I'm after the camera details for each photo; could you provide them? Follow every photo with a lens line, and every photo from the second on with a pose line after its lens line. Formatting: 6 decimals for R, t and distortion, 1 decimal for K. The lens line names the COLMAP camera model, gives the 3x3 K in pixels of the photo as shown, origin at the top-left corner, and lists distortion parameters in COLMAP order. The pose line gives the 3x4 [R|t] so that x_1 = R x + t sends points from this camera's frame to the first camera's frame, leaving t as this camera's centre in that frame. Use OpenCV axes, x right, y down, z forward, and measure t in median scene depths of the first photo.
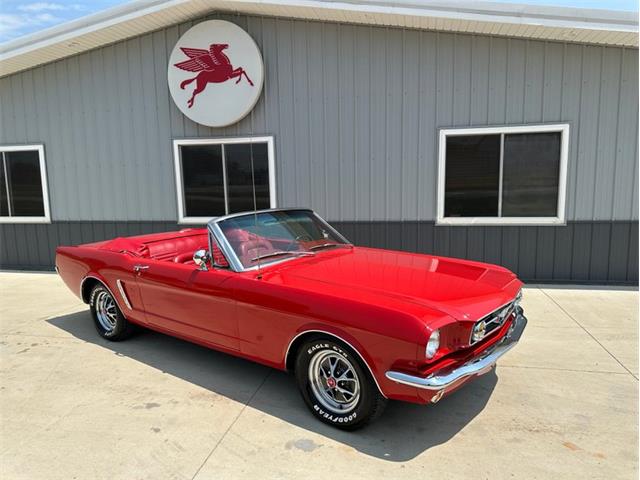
lens RADIAL K [[453.3, 0, 324.6], [0, 453.3, 242.8], [0, 0, 1]] dist [0.046261, -0.062221]
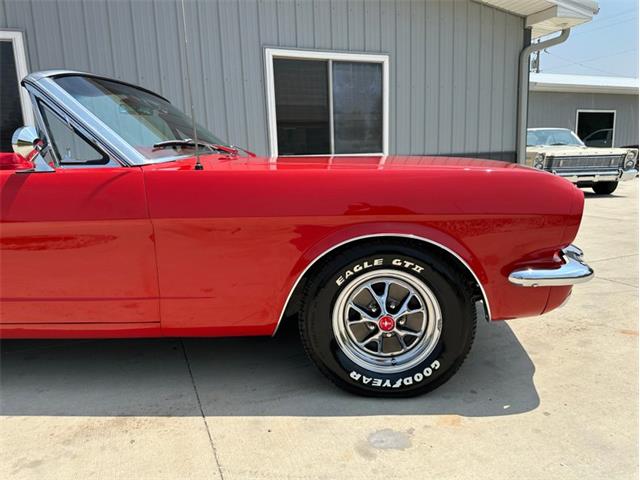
lens RADIAL K [[453.3, 0, 326.2], [0, 453.3, 241.8], [0, 0, 1]] dist [0.046261, -0.062221]
pose [[0.825835, -0.105219, 0.554009, -0.156848], [0.091041, 0.994428, 0.053153, 0.071715], [-0.556514, 0.006542, 0.830812, 0.243479]]
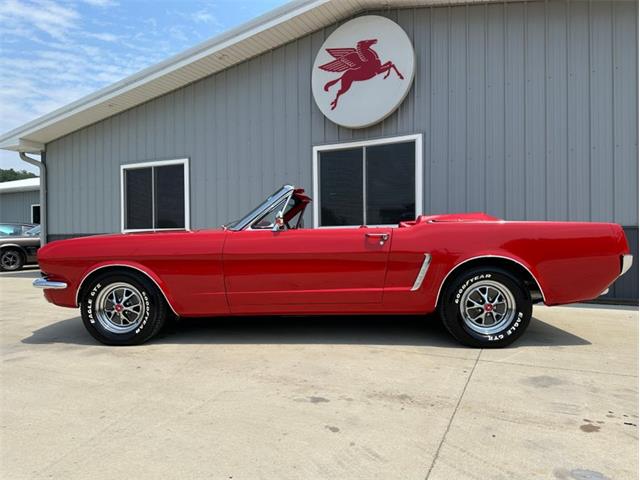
lens RADIAL K [[453.3, 0, 319.3], [0, 453.3, 241.6], [0, 0, 1]] dist [0.046261, -0.062221]
pose [[0.970671, 0.013354, -0.240040, -0.101090], [-0.042680, 0.992168, -0.117396, 0.093805], [0.236592, 0.124198, 0.963638, 0.131923]]
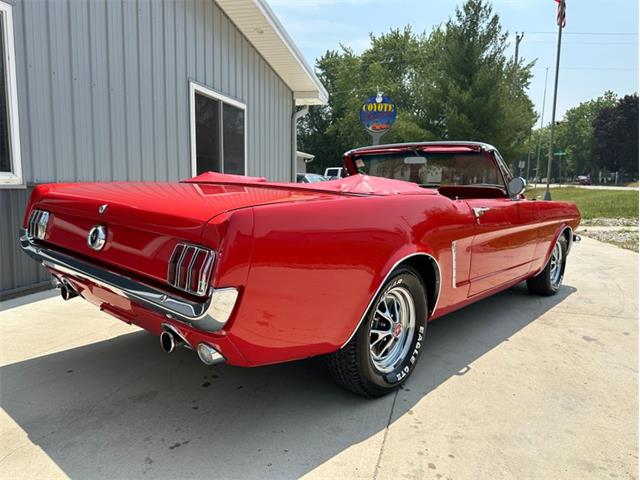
lens RADIAL K [[453.3, 0, 318.2], [0, 453.3, 243.4], [0, 0, 1]] dist [0.046261, -0.062221]
pose [[0.062643, -0.102319, 0.992777, -0.649120], [0.109880, 0.989391, 0.095036, 0.007783], [-0.991969, 0.103133, 0.073221, 0.720314]]
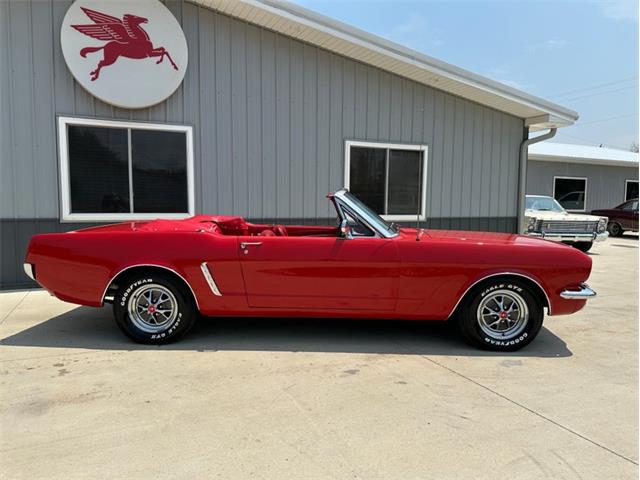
lens RADIAL K [[453.3, 0, 318.9], [0, 453.3, 239.4], [0, 0, 1]] dist [0.046261, -0.062221]
pose [[0.806817, -0.017402, 0.590545, -0.499314], [0.052671, 0.997705, -0.042561, 0.053917], [-0.588449, 0.065444, 0.805881, 0.115086]]
